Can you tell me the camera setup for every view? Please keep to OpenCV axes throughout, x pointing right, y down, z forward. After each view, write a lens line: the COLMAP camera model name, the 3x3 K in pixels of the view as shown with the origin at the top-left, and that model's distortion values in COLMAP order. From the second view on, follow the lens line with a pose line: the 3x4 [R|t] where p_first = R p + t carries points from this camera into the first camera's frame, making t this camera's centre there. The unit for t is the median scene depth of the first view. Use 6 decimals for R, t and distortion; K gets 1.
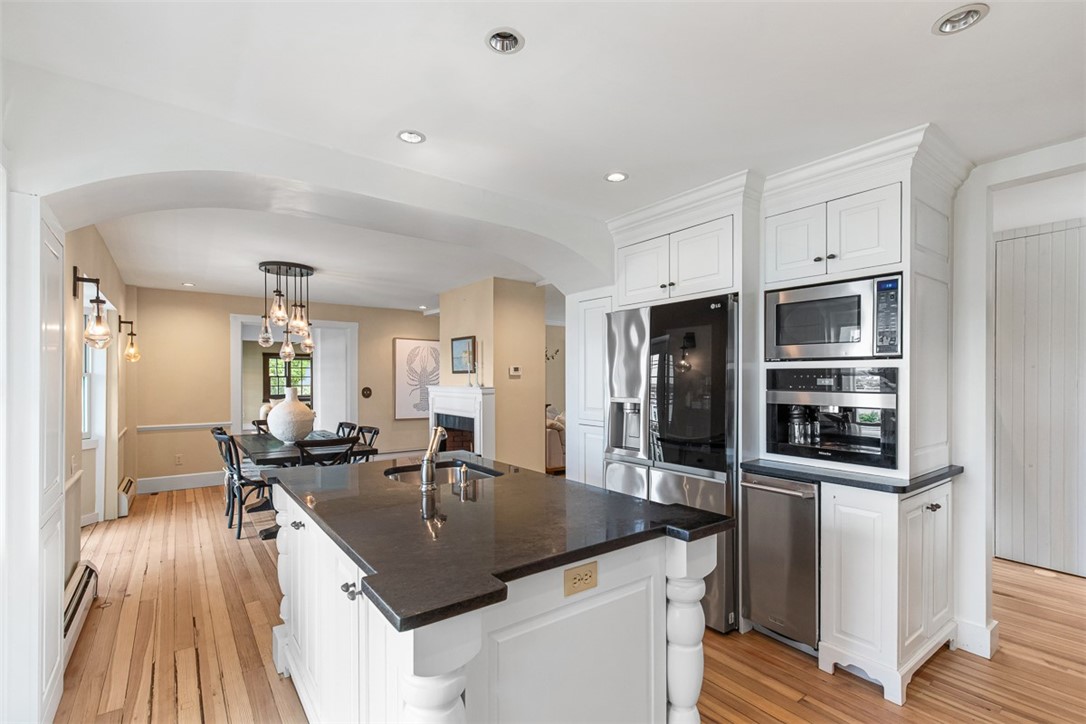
lens RADIAL K [[494.4, 0, 543.0], [0, 494.4, 362.0], [0, 0, 1]] dist [0.000199, 0.000097]
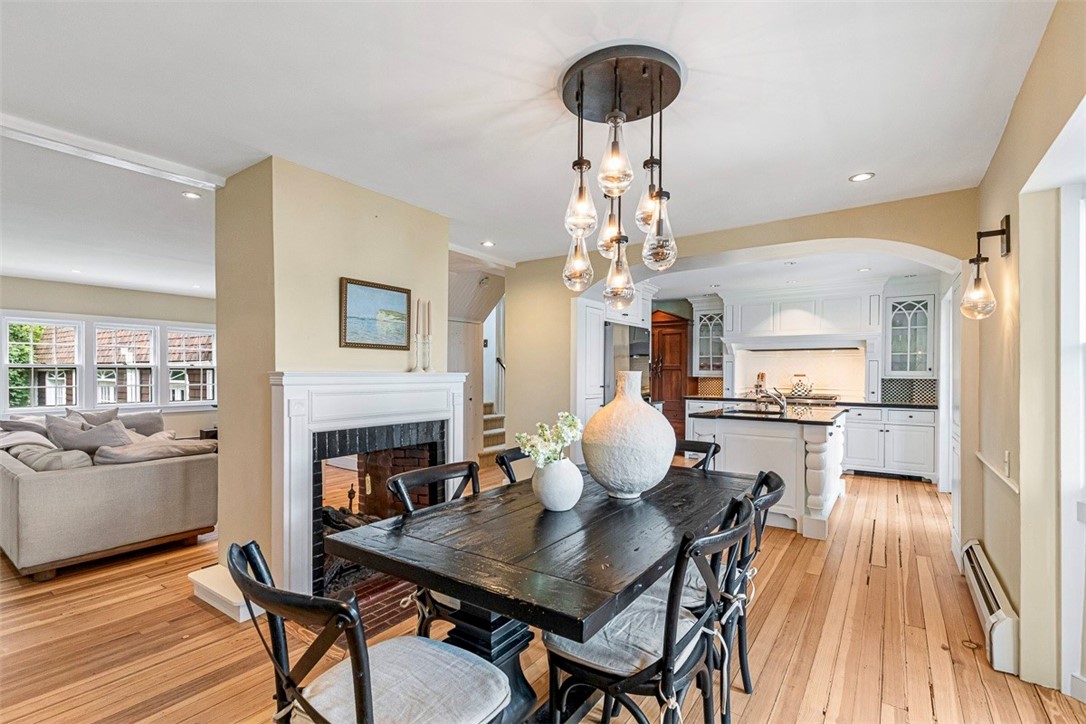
lens RADIAL K [[489.9, 0, 541.7], [0, 489.9, 372.0], [0, 0, 1]] dist [0.000562, 0.000040]
pose [[-0.304599, 0.001438, 0.952480, -0.795974], [-0.036587, 0.999243, -0.013209, 0.052918], [-0.951778, -0.038872, -0.304316, 1.066195]]
